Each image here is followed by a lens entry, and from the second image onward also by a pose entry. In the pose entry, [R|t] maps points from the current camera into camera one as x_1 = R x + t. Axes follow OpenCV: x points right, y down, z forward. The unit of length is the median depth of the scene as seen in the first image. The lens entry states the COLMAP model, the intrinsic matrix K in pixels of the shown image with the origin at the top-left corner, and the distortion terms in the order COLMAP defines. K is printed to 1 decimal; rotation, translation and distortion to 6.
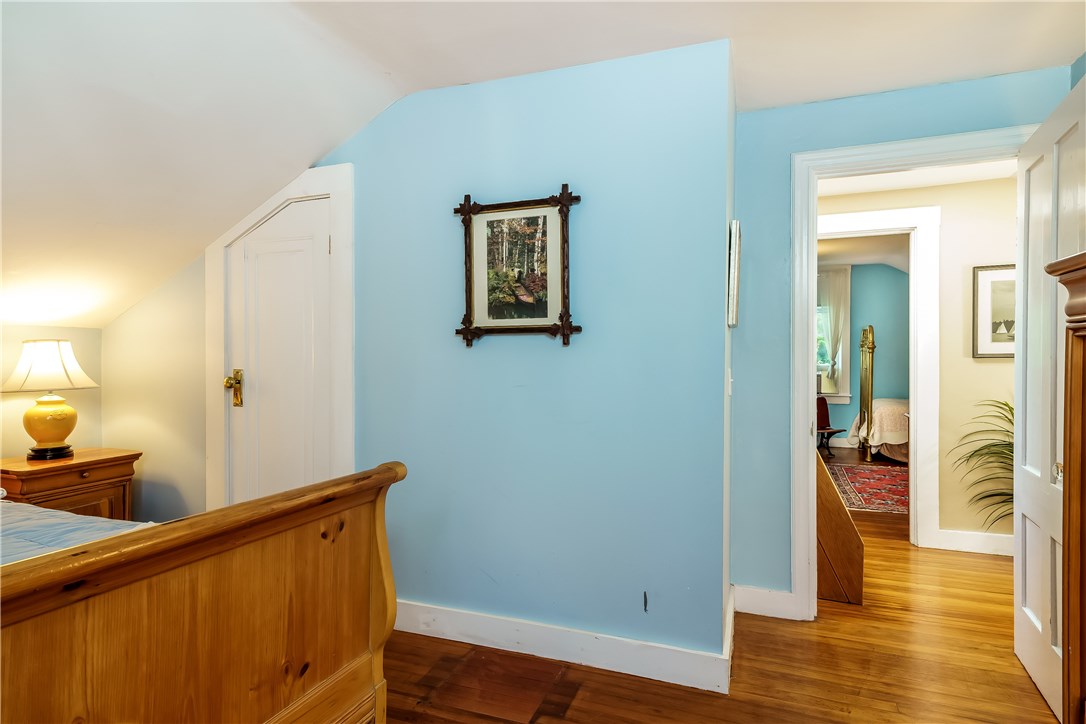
lens RADIAL K [[603.1, 0, 541.7], [0, 603.1, 358.4], [0, 0, 1]] dist [0.001161, 0.000065]
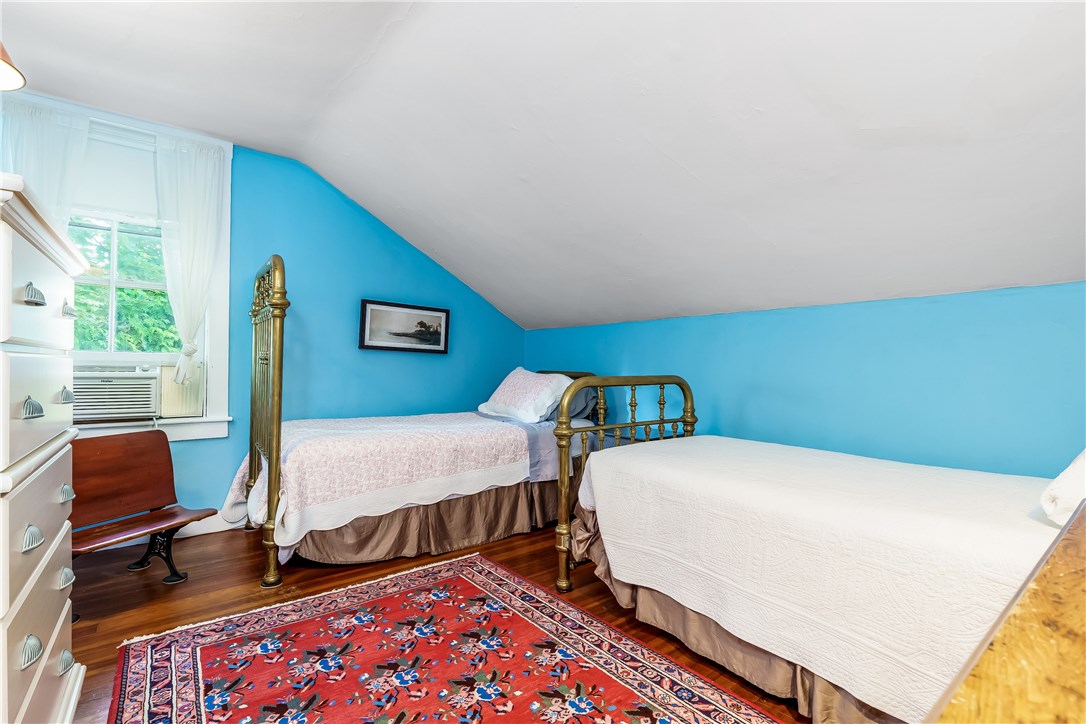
lens RADIAL K [[500.5, 0, 544.5], [0, 500.5, 356.3], [0, 0, 1]] dist [0.003176, 0.000132]
pose [[0.527146, 0.001033, 0.849774, 0.340435], [-0.009114, 0.999949, 0.004438, 0.014159], [-0.849726, -0.010084, 0.527128, 0.645444]]
